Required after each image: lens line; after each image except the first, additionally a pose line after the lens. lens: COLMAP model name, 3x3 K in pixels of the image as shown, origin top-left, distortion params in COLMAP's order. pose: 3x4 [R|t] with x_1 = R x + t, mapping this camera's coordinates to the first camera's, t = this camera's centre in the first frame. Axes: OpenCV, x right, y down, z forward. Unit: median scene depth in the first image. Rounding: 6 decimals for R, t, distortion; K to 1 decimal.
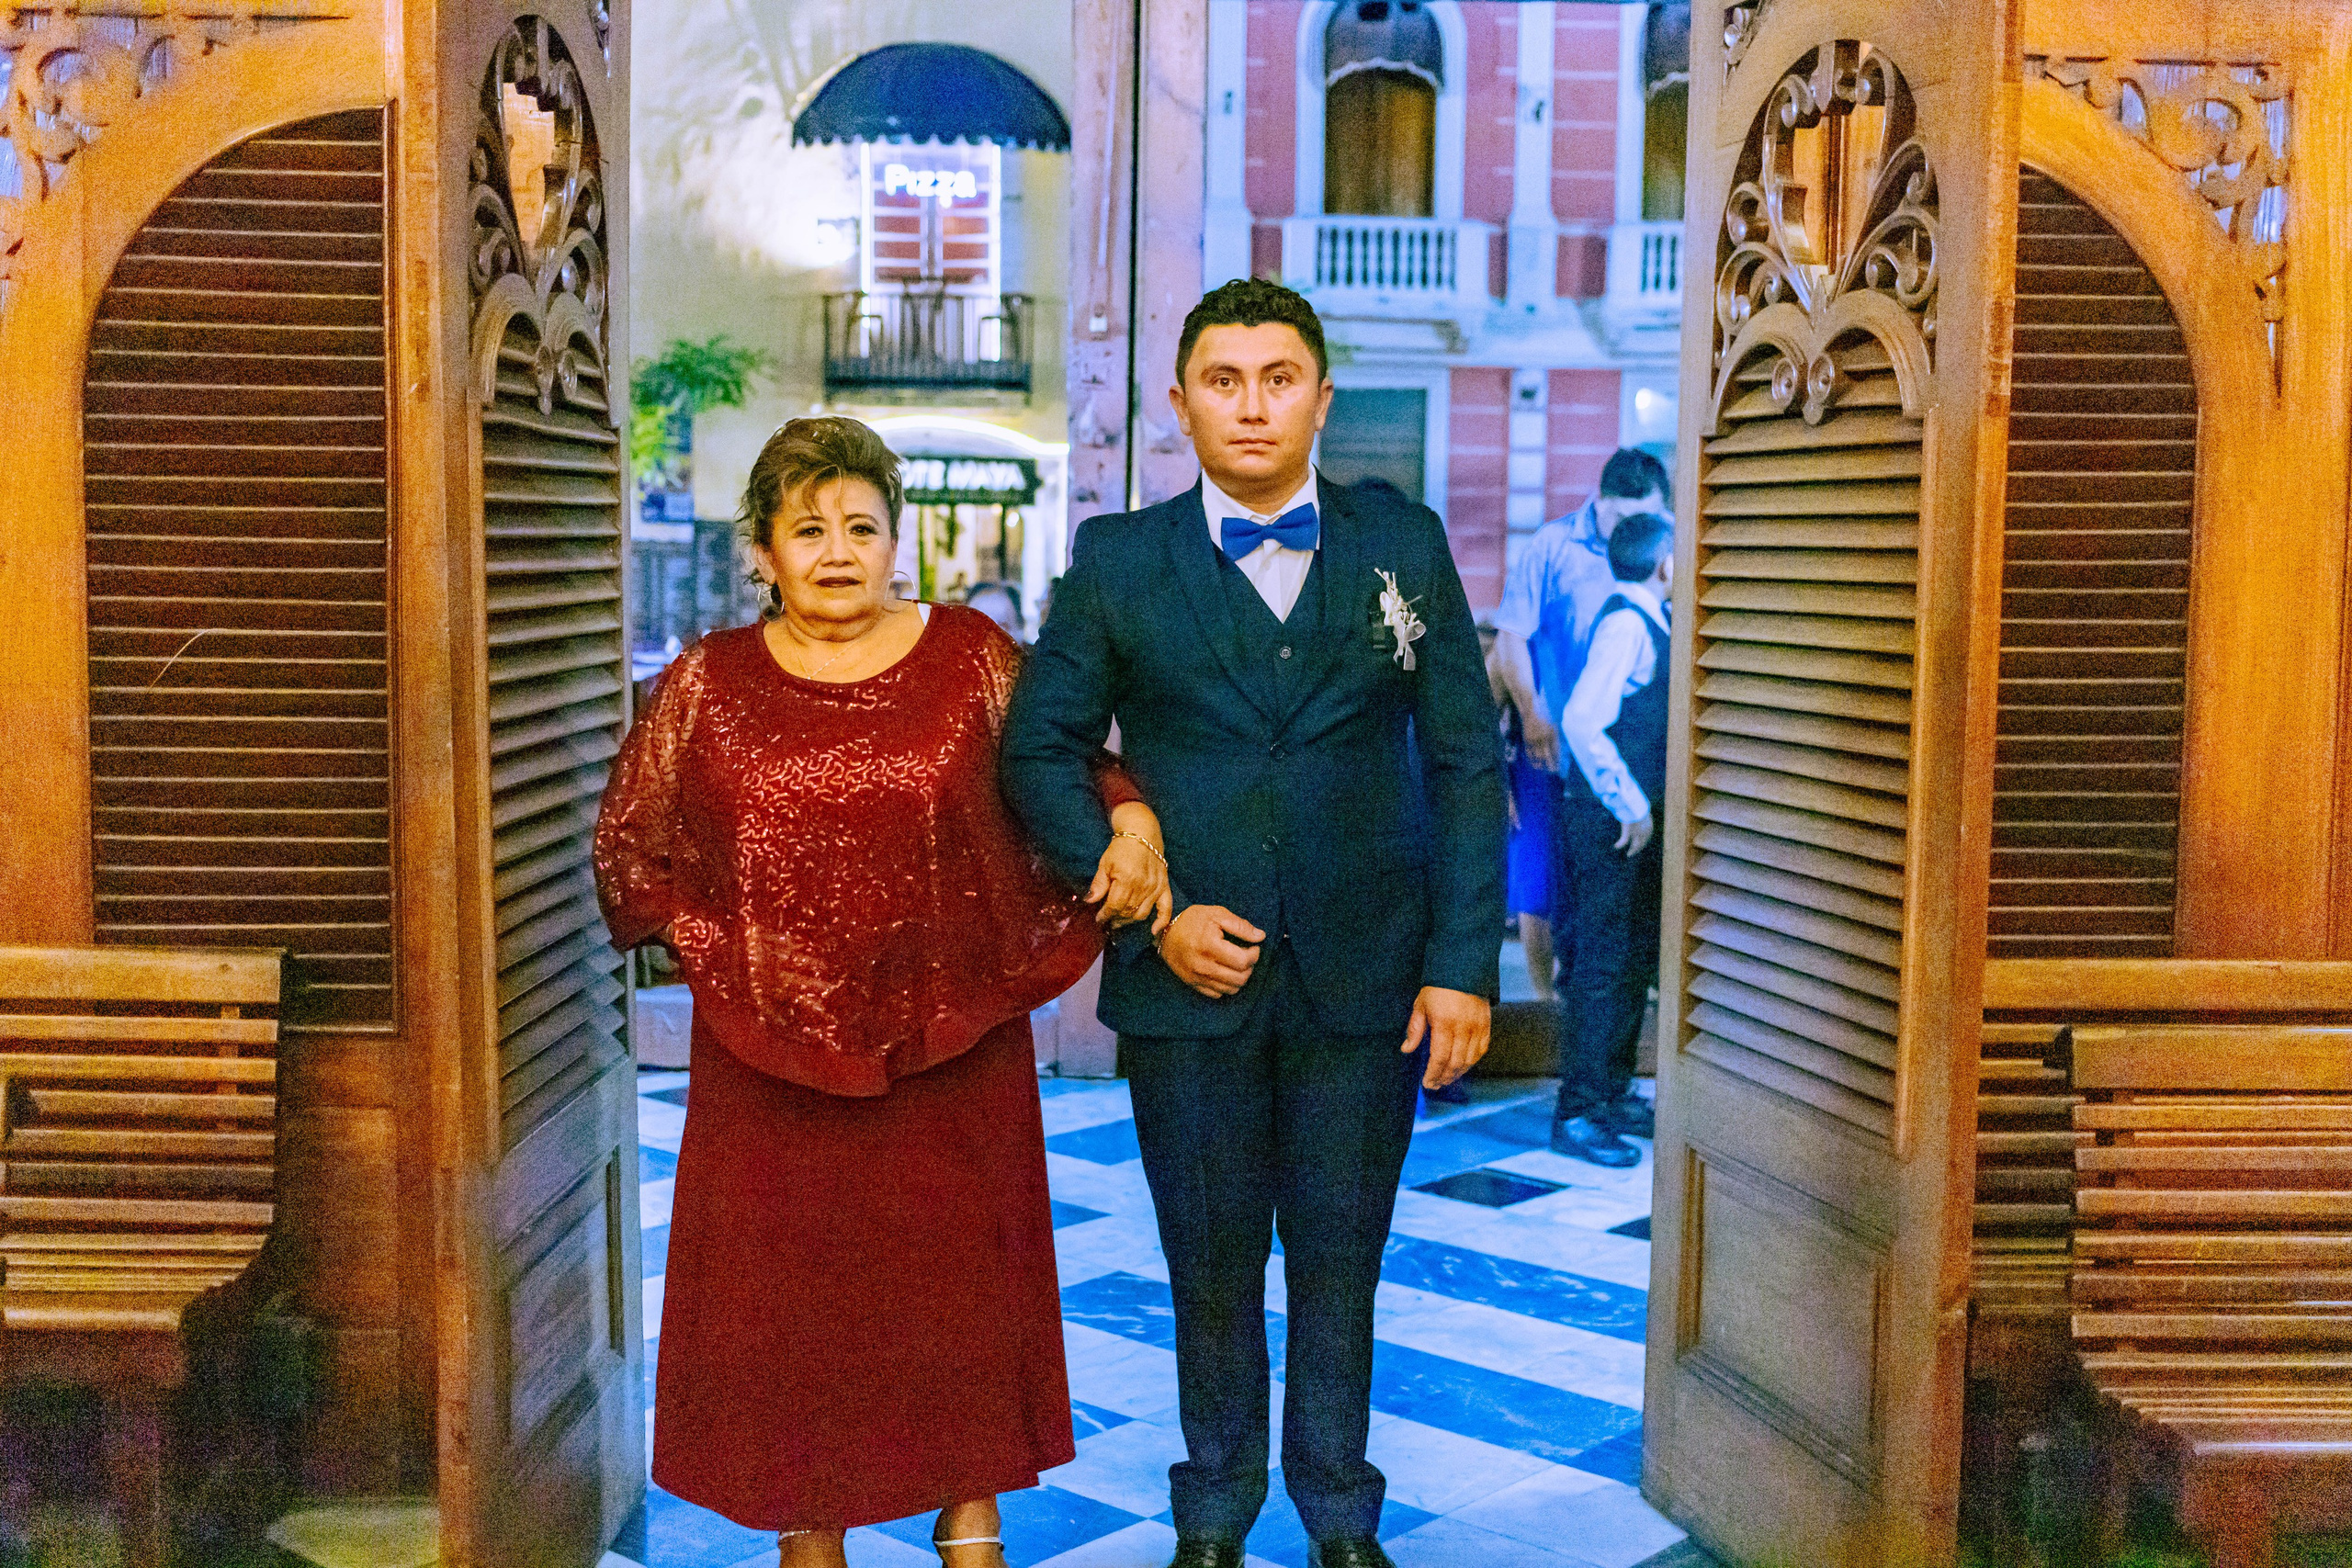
lens RADIAL K [[2576.4, 0, 1178.5], [0, 2576.4, 738.5], [0, 0, 1]] dist [-0.017184, -0.002775]
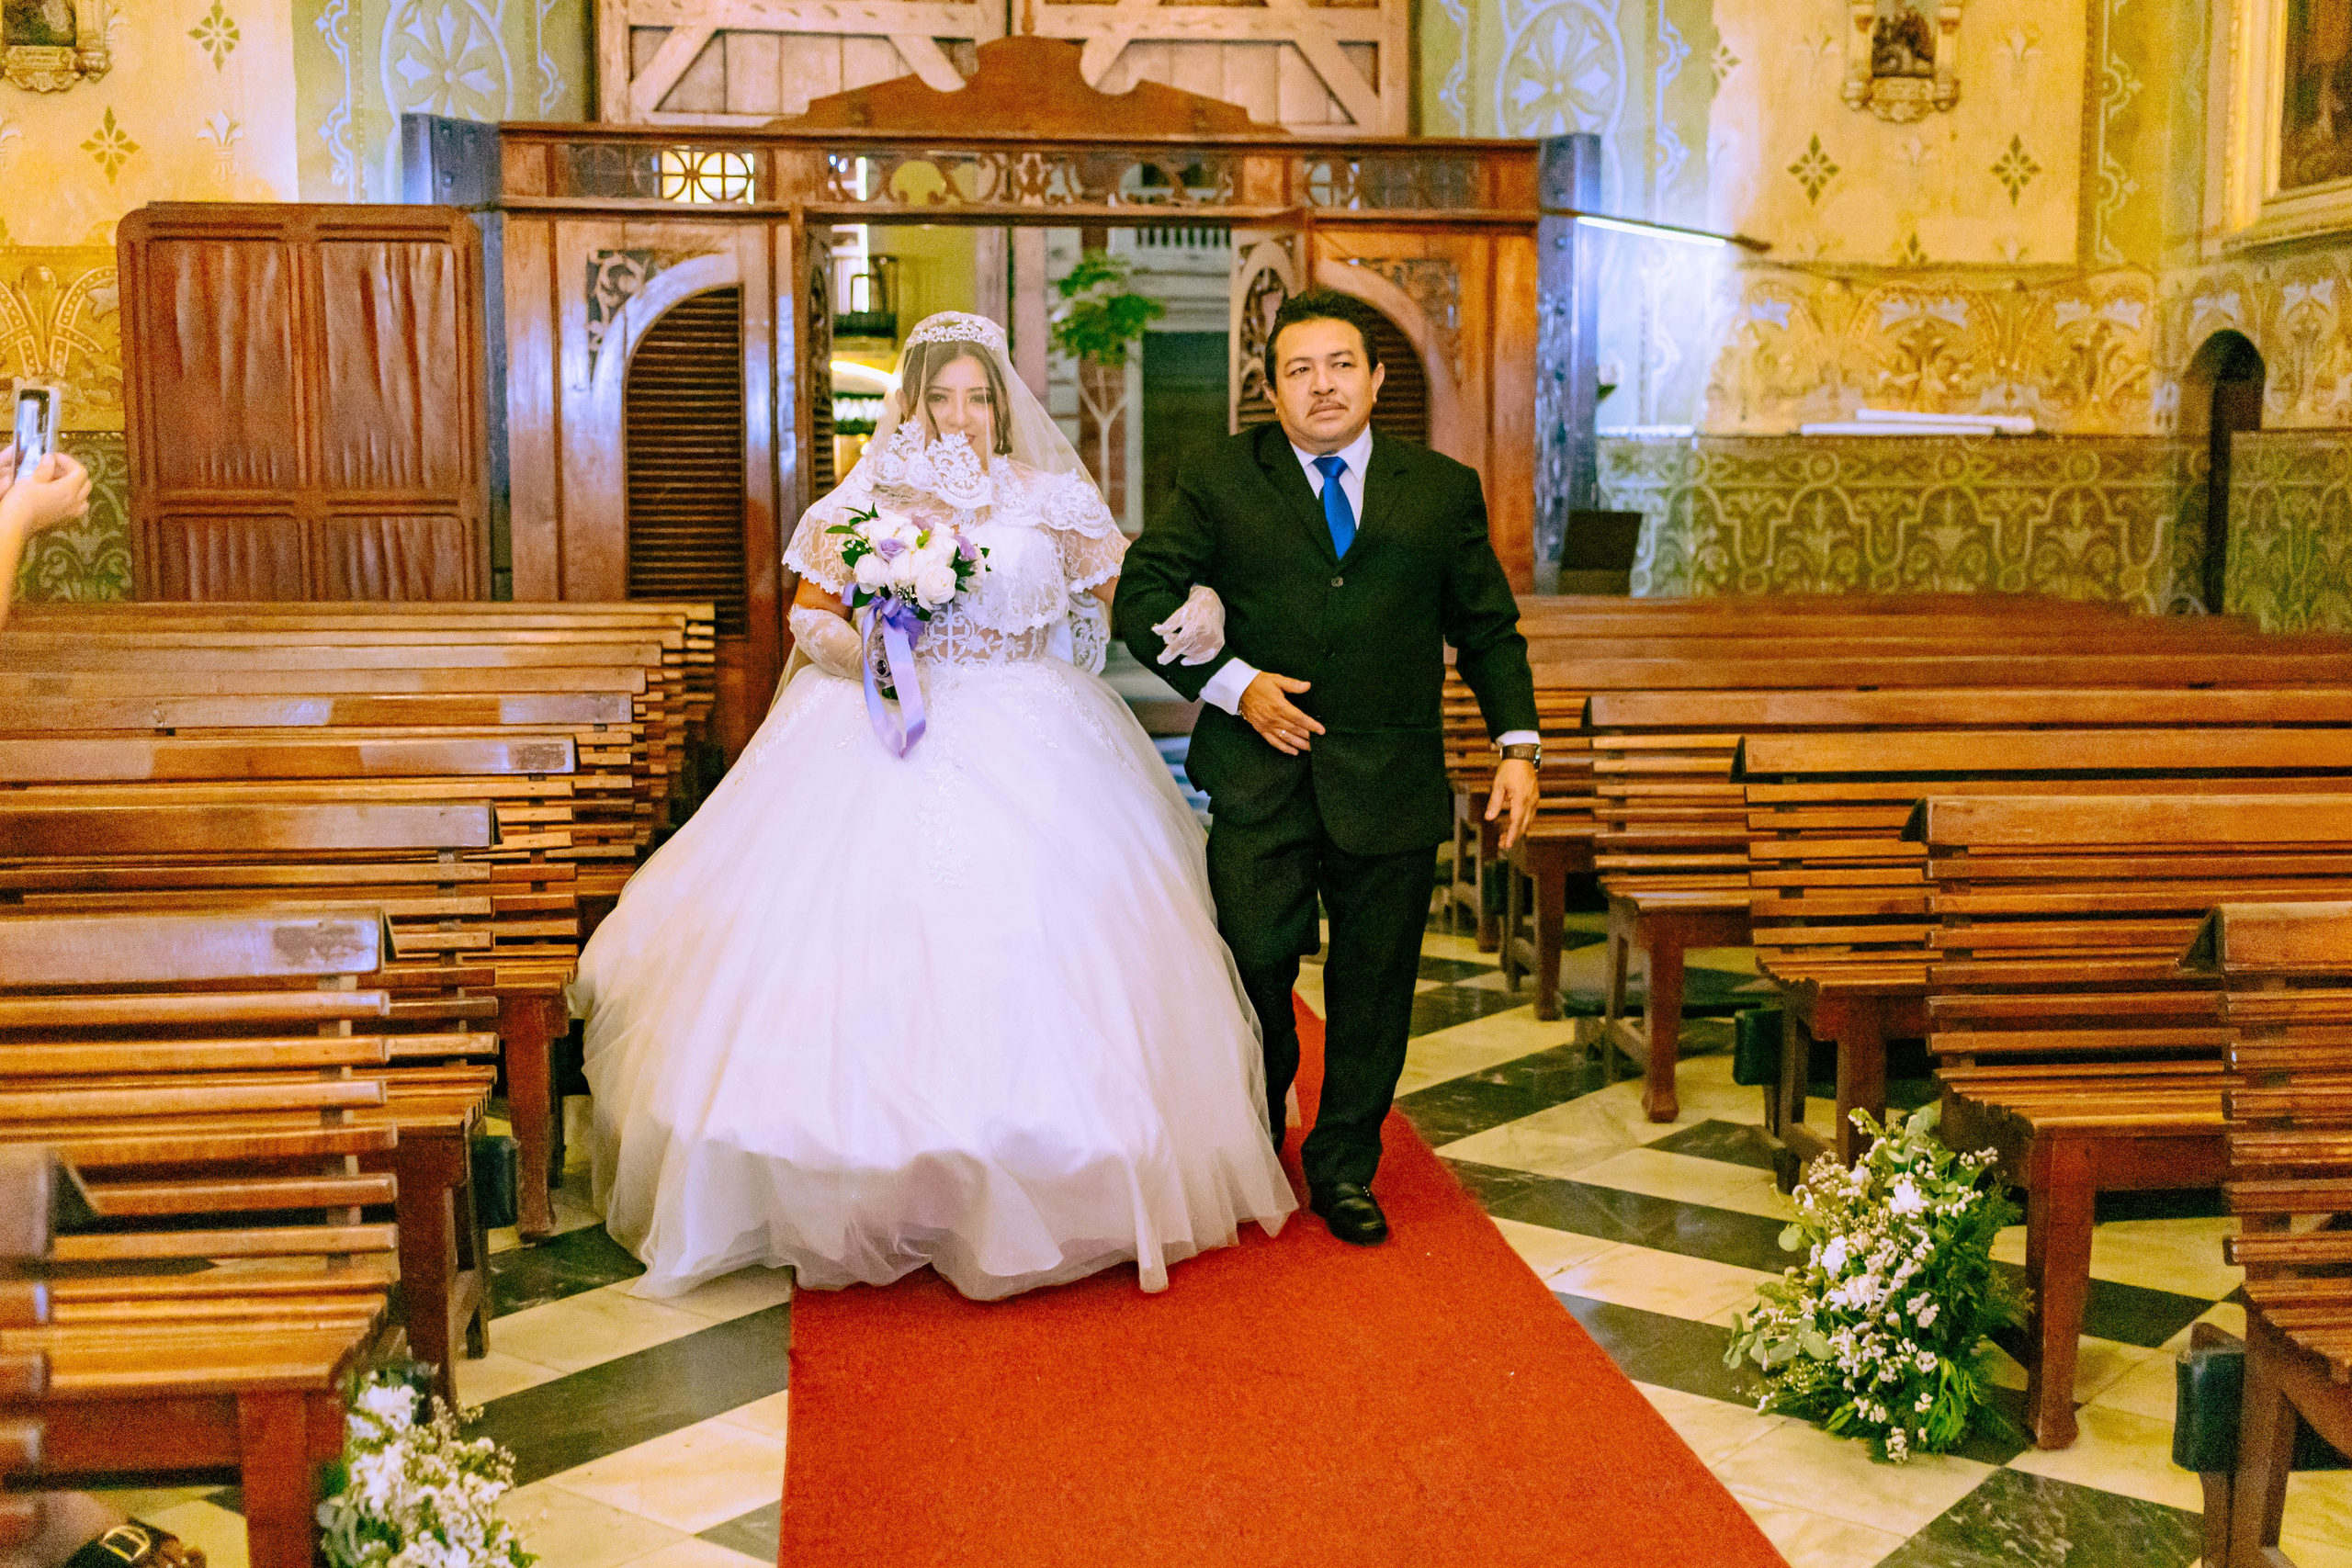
lens RADIAL K [[2666.2, 0, 1229.1], [0, 2666.2, 782.2], [0, 0, 1]] dist [0.008789, -0.027542]
pose [[0.996850, -0.020398, 0.076648, -0.003900], [0.017313, 0.999021, 0.040702, 0.024261], [-0.077403, -0.039246, 0.996227, -0.266930]]
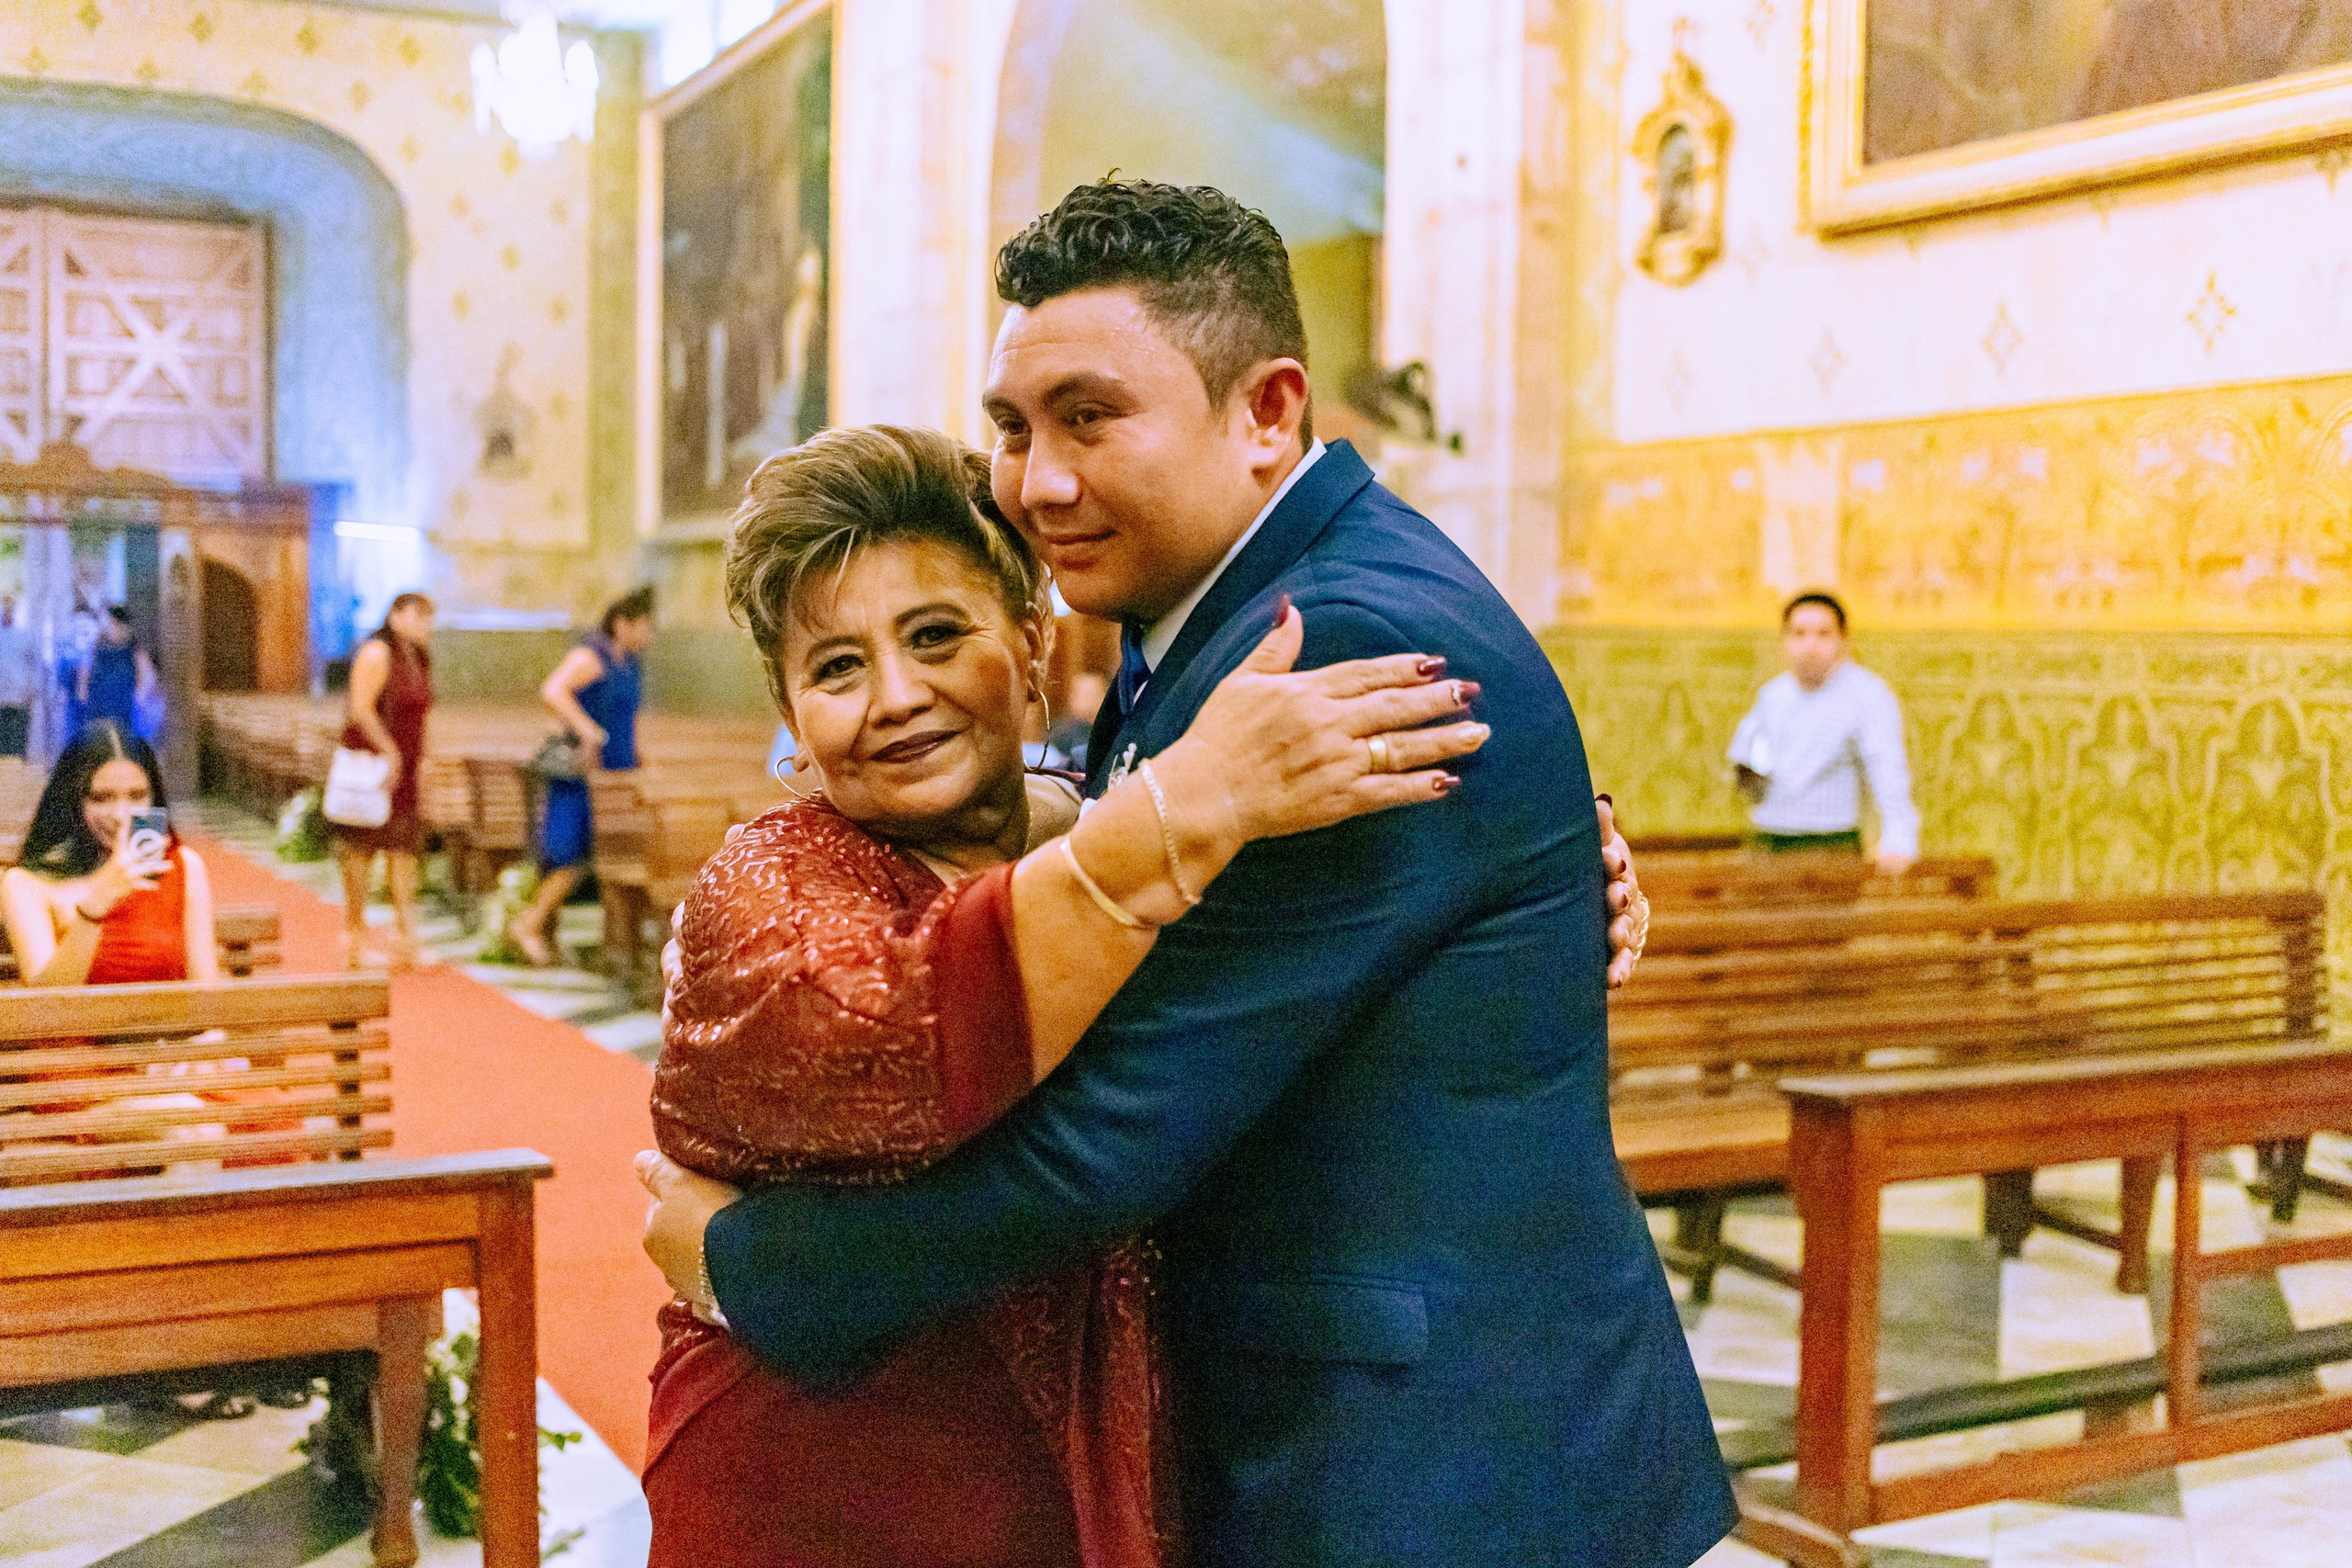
lens RADIAL K [[2645.8, 0, 1183.9], [0, 2645.8, 782.7], [0, 0, 1]] dist [-0.001709, -0.002833]
pose [[0.910720, -0.019007, 0.412588, -0.027353], [0.026654, 0.999563, -0.012787, 0.063899], [-0.412164, 0.022643, 0.910828, -0.830671]]
